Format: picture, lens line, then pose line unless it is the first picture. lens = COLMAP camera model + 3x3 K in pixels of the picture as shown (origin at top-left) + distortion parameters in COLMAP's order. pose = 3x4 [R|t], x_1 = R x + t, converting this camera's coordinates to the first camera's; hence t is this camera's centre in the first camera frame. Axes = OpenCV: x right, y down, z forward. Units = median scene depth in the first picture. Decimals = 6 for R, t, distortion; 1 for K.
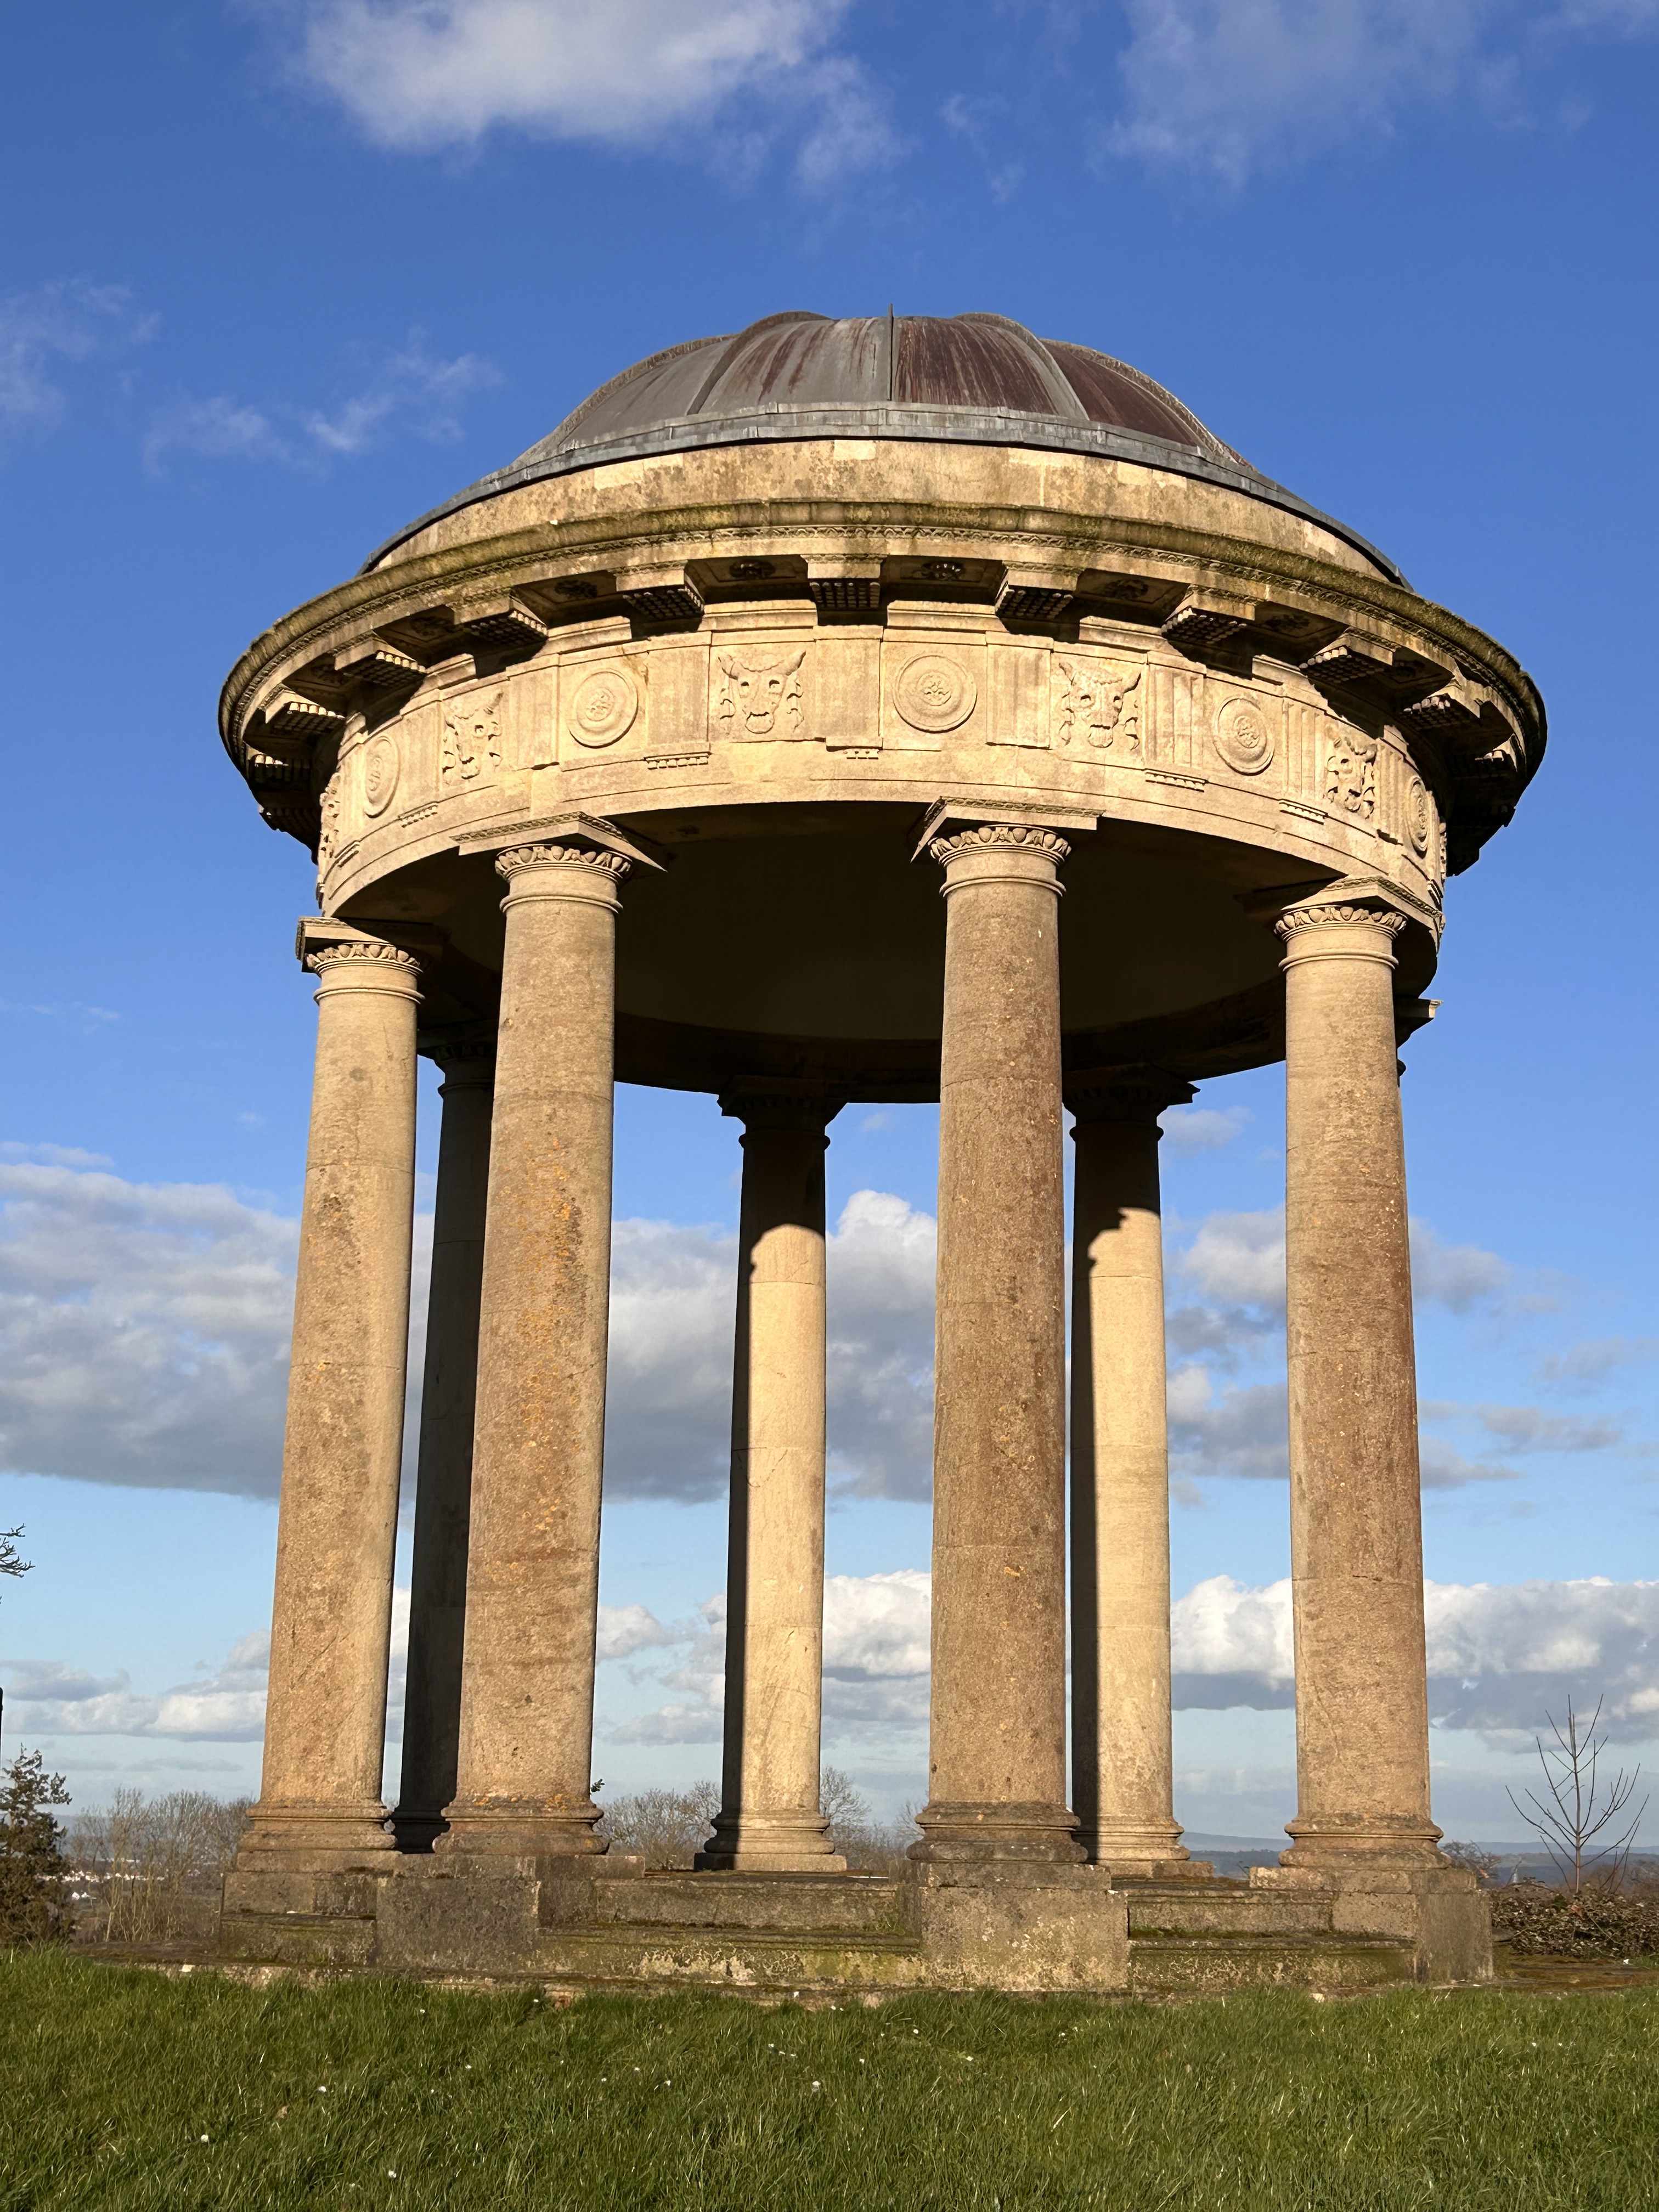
lens RADIAL K [[3080.0, 0, 833.7], [0, 3080.0, 1103.2], [0, 0, 1]] dist [0.191435, 0.000000]
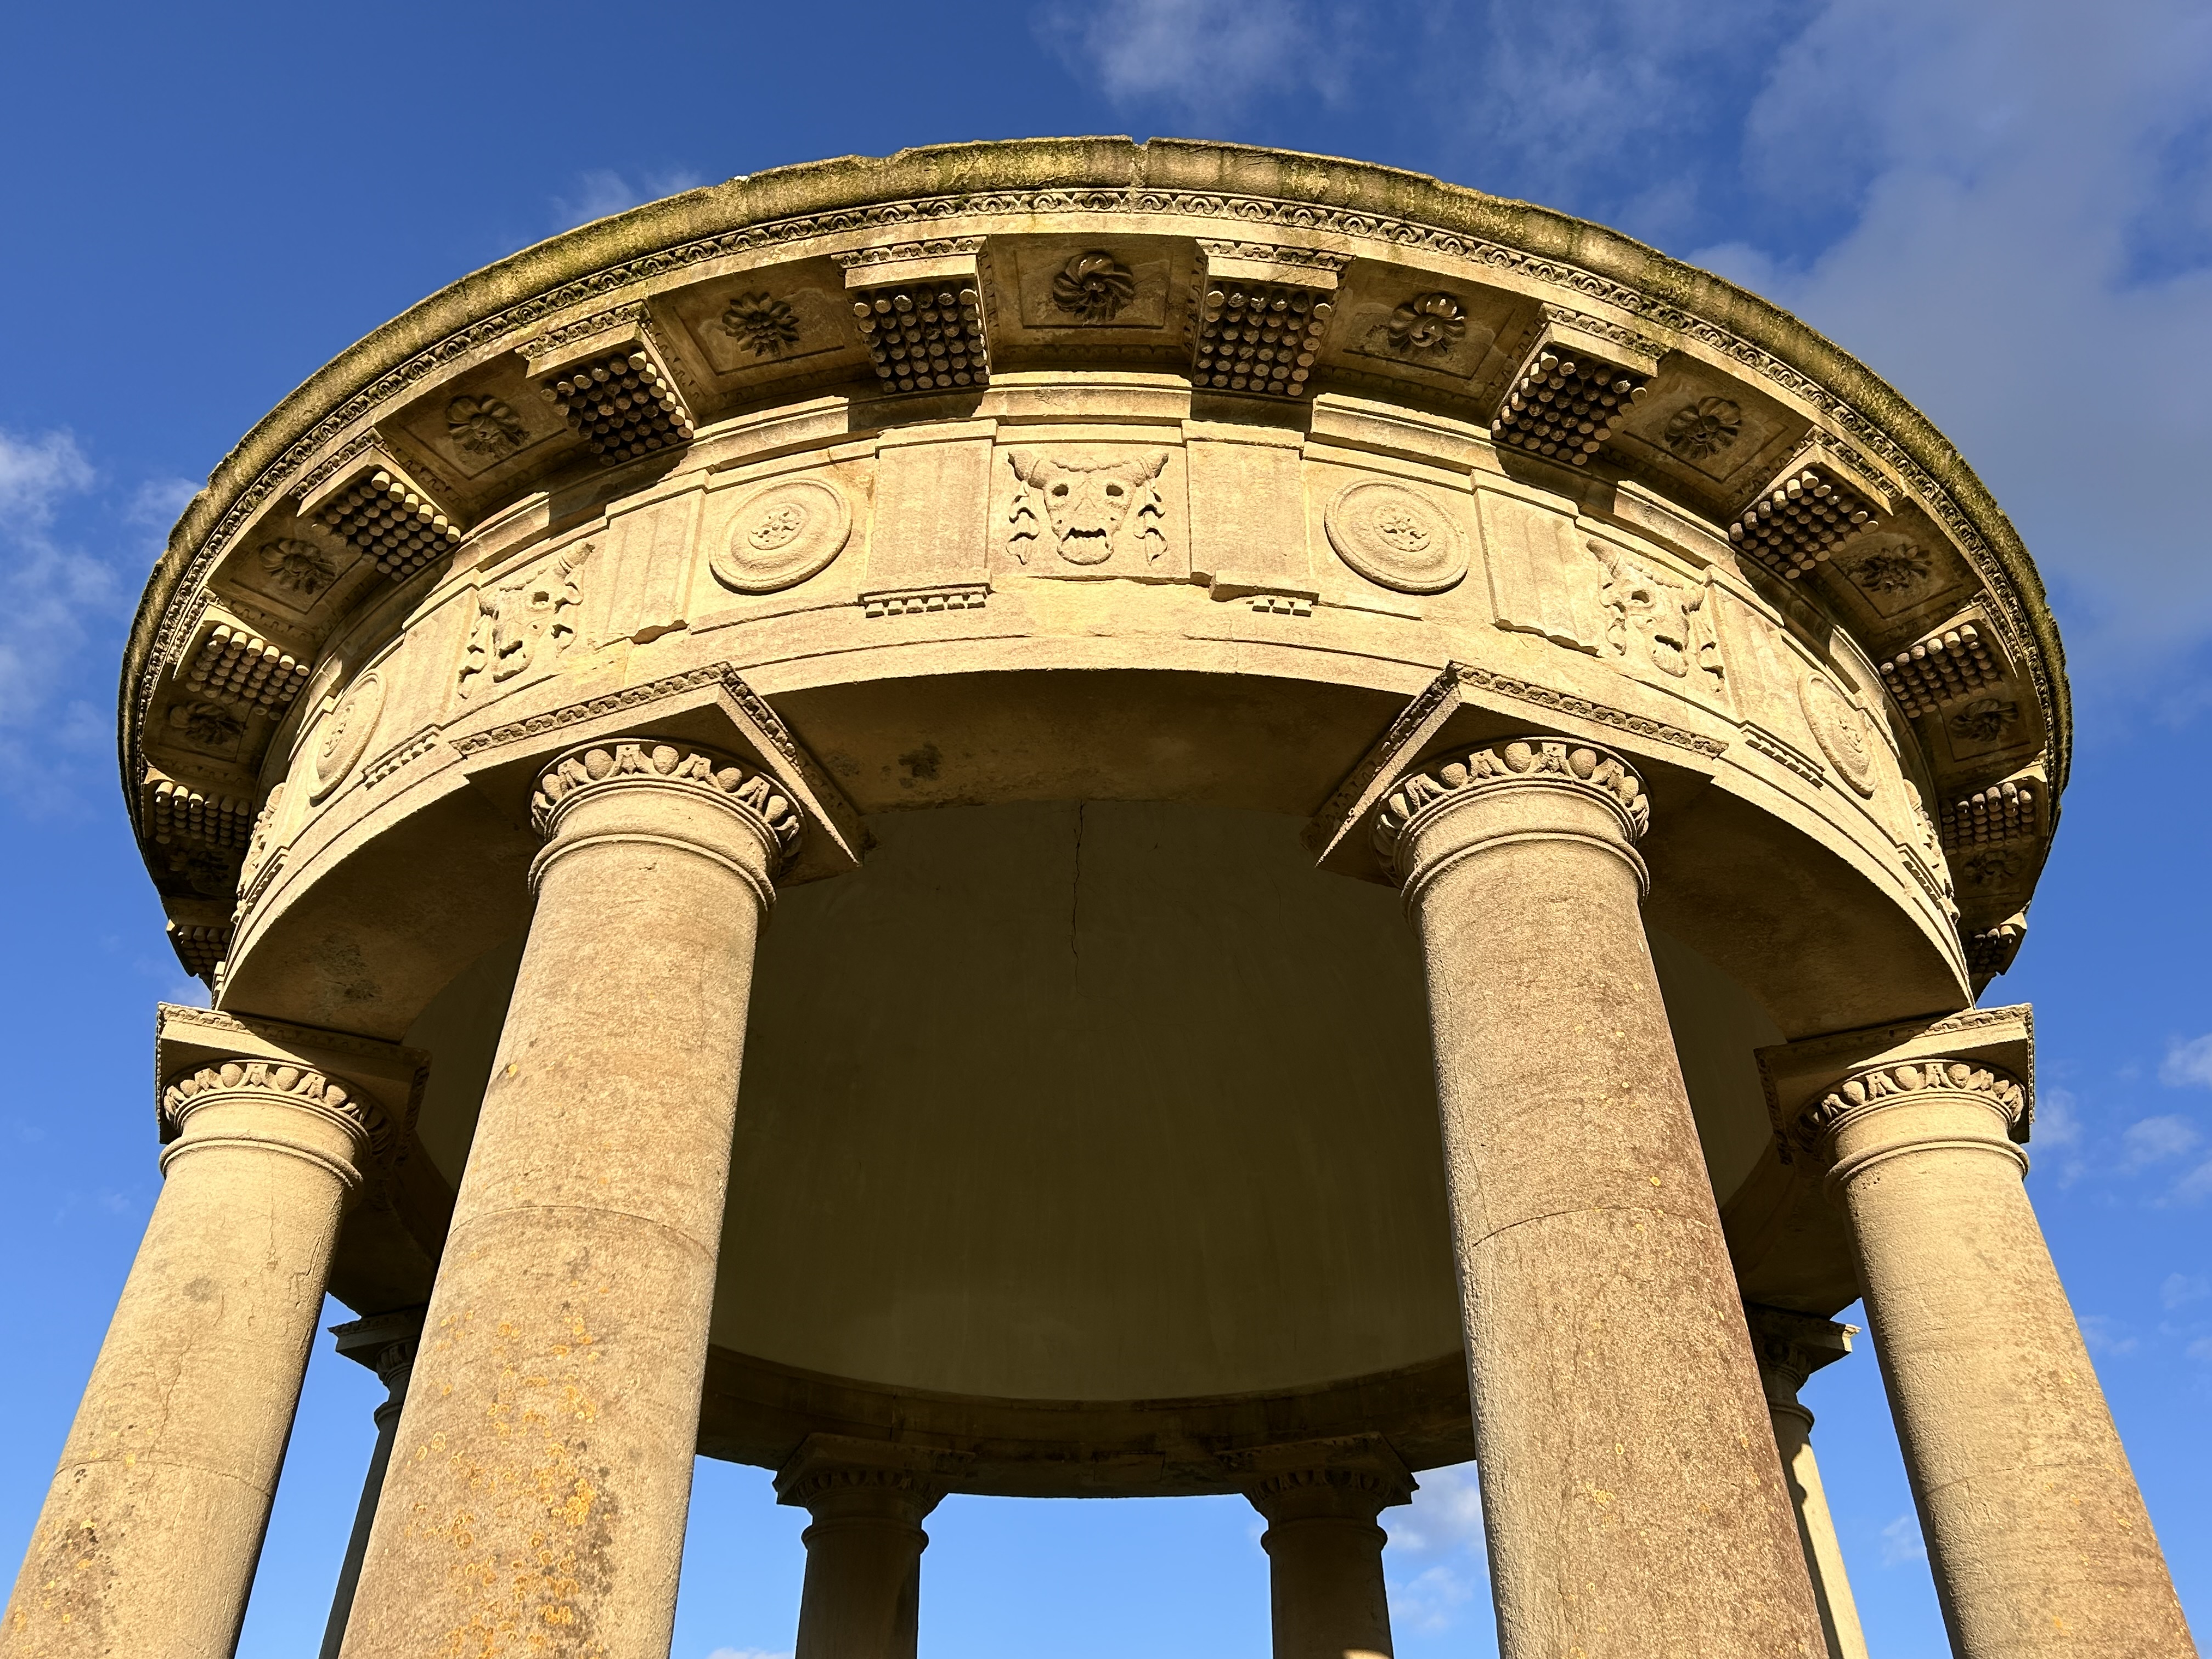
lens RADIAL K [[1817.7, 0, 1086.5], [0, 1817.7, 816.4], [0, 0, 1]] dist [0.043385, -0.038965]
pose [[0.982508, 0.102947, 0.155176, -0.067105], [-0.028575, 0.906775, -0.420646, 0.051221], [-0.184014, 0.408854, 0.893855, 0.726128]]
